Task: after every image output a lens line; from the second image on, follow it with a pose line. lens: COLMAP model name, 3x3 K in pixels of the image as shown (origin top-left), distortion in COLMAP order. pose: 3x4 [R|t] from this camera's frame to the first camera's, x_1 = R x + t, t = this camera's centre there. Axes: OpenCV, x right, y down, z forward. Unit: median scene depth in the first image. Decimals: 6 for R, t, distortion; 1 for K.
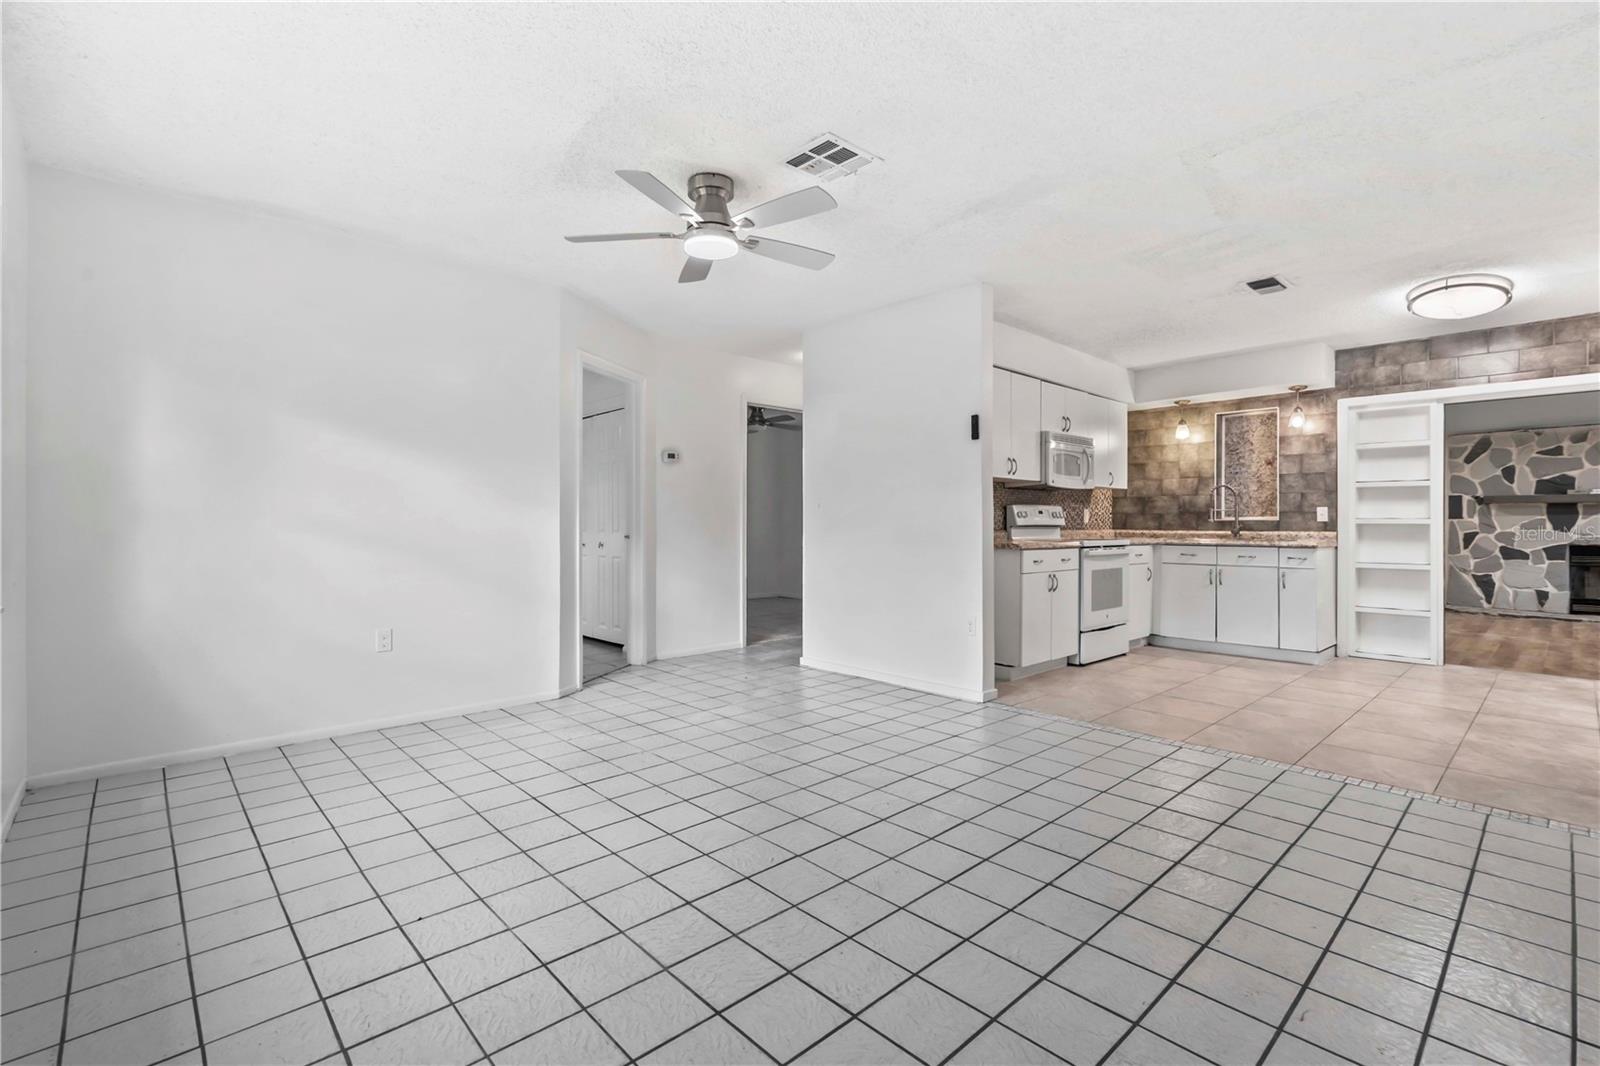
lens RADIAL K [[725.9, 0, 798.3], [0, 725.9, 523.2], [0, 0, 1]] dist [0.000824, 0.000425]
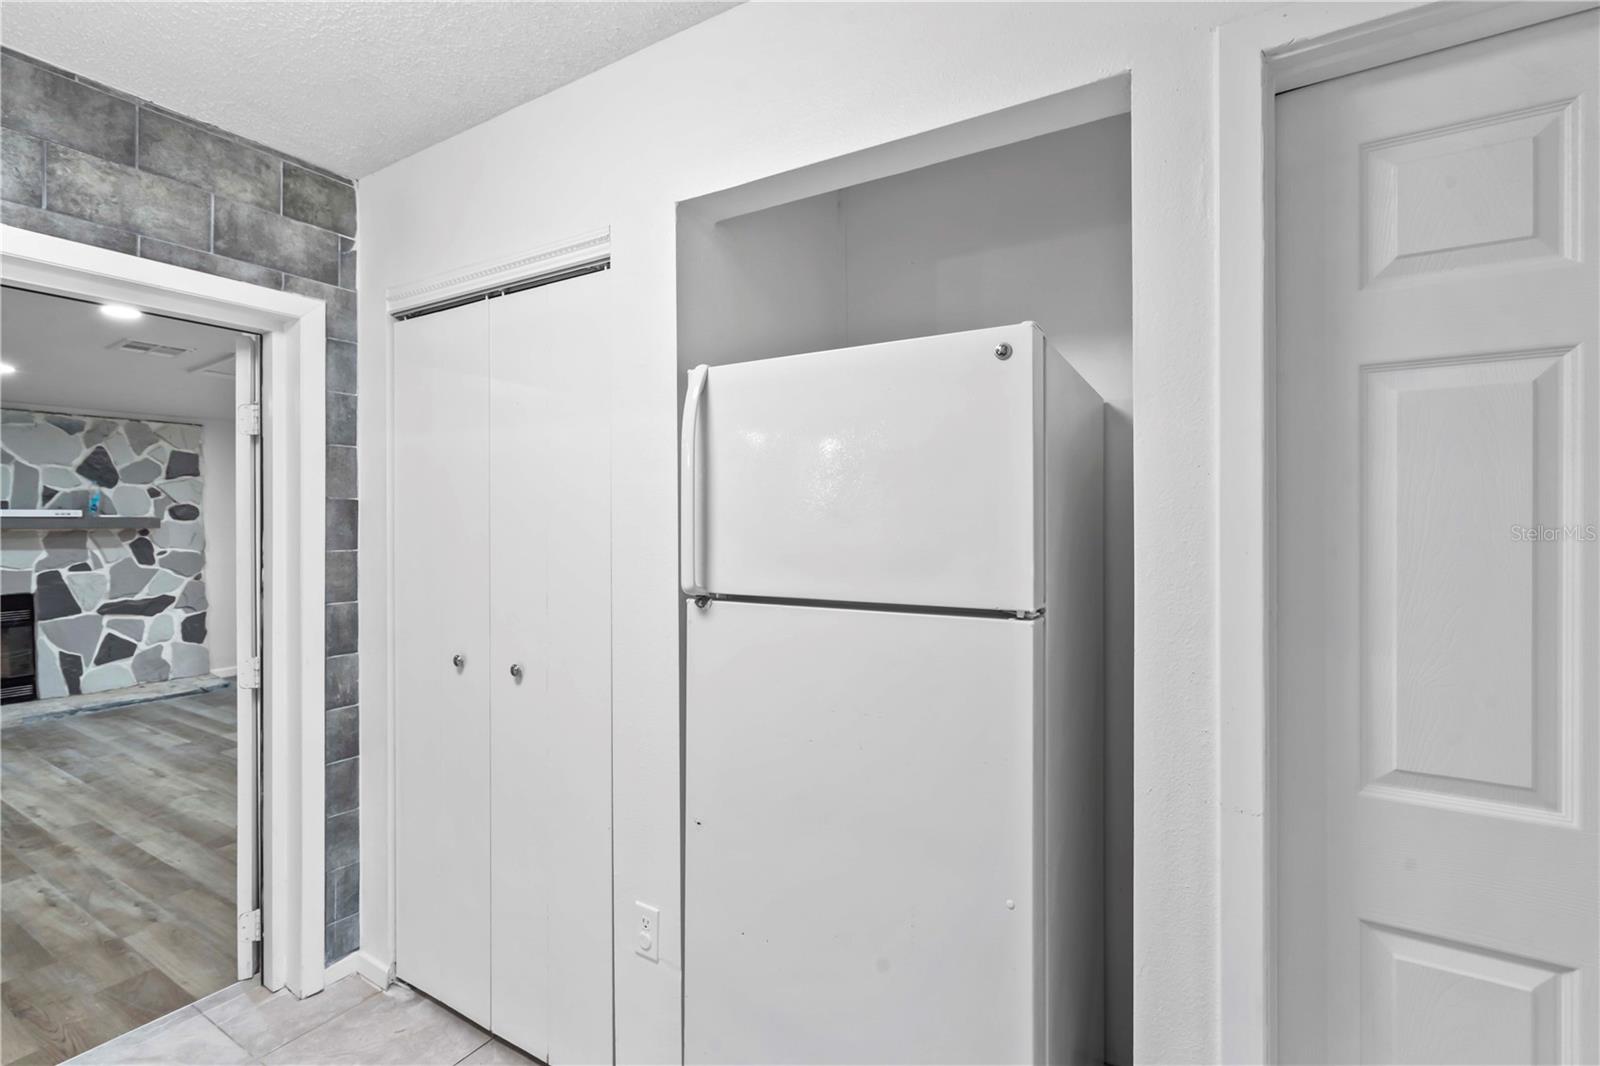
lens RADIAL K [[725.9, 0, 794.6], [0, 725.9, 523.6], [0, 0, 1]] dist [0.000824, 0.000425]
pose [[-0.267596, -0.006321, 0.963511, 0.471395], [-0.002544, 0.999980, 0.005853, -0.054732], [-0.963528, -0.000885, -0.267606, 0.615631]]
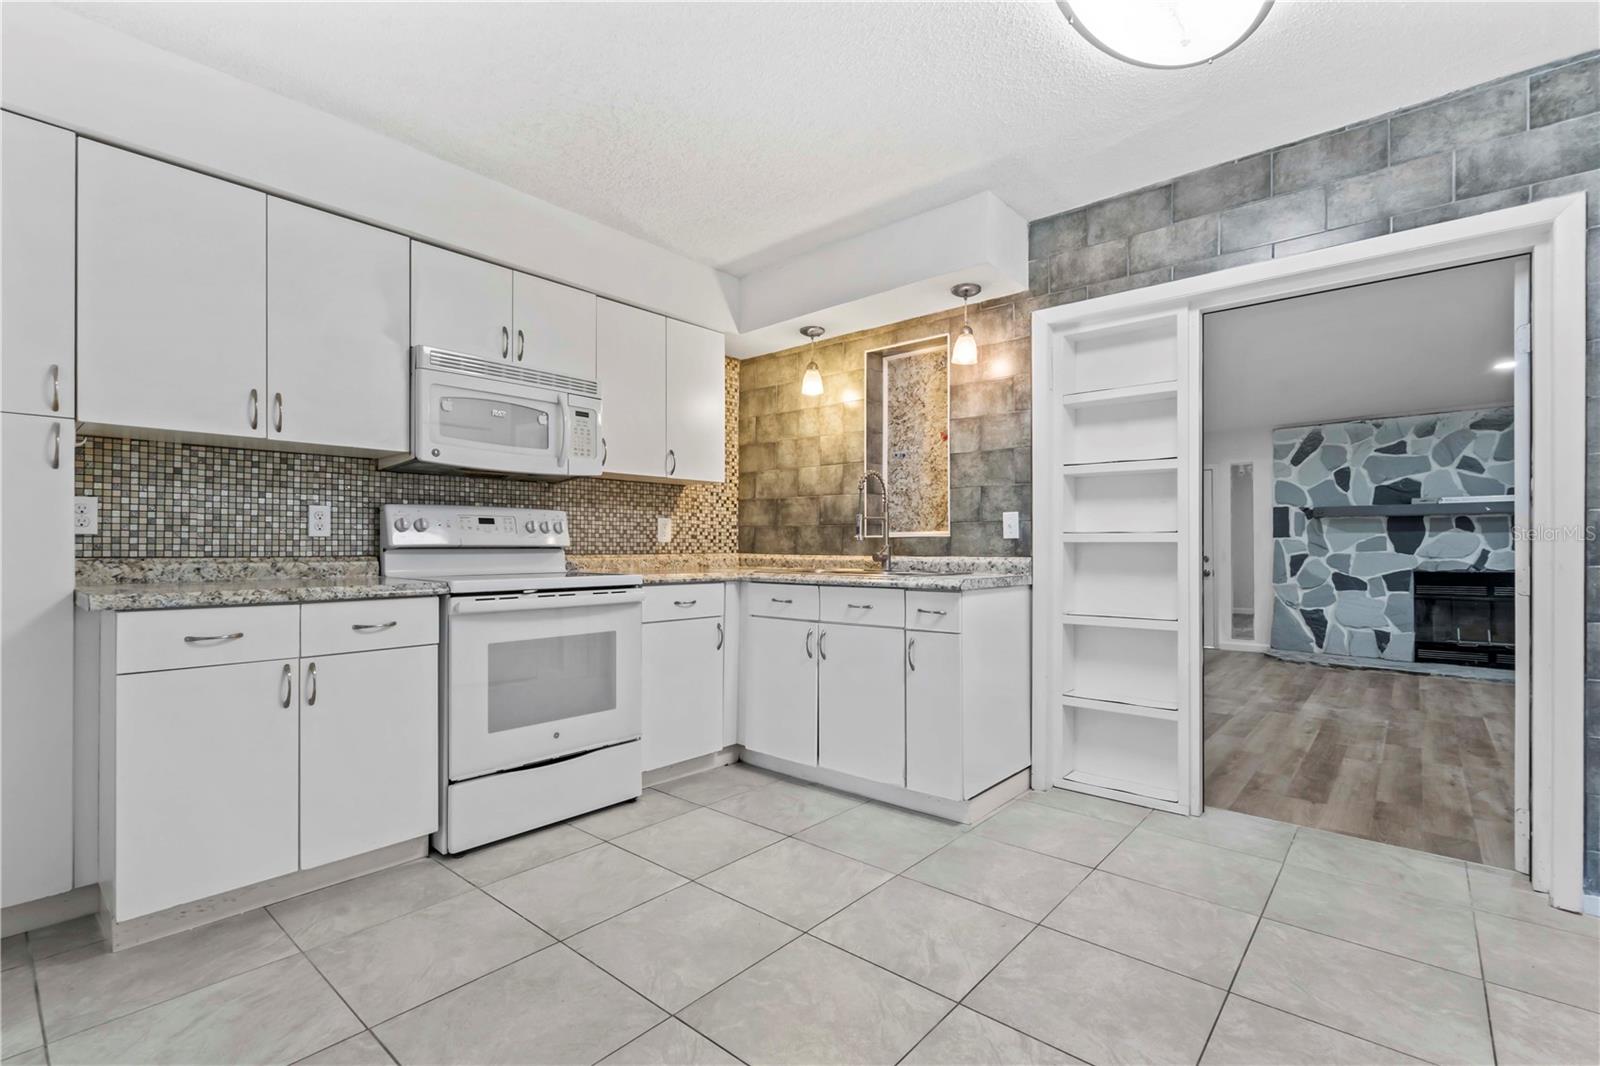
lens RADIAL K [[725.9, 0, 798.8], [0, 725.9, 543.6], [0, 0, 1]] dist [0.000824, 0.000425]
pose [[0.993424, -0.001312, 0.114485, 0.473376], [0.001536, 0.999997, -0.001866, 0.002167], [-0.114482, 0.002030, 0.993423, 0.451047]]
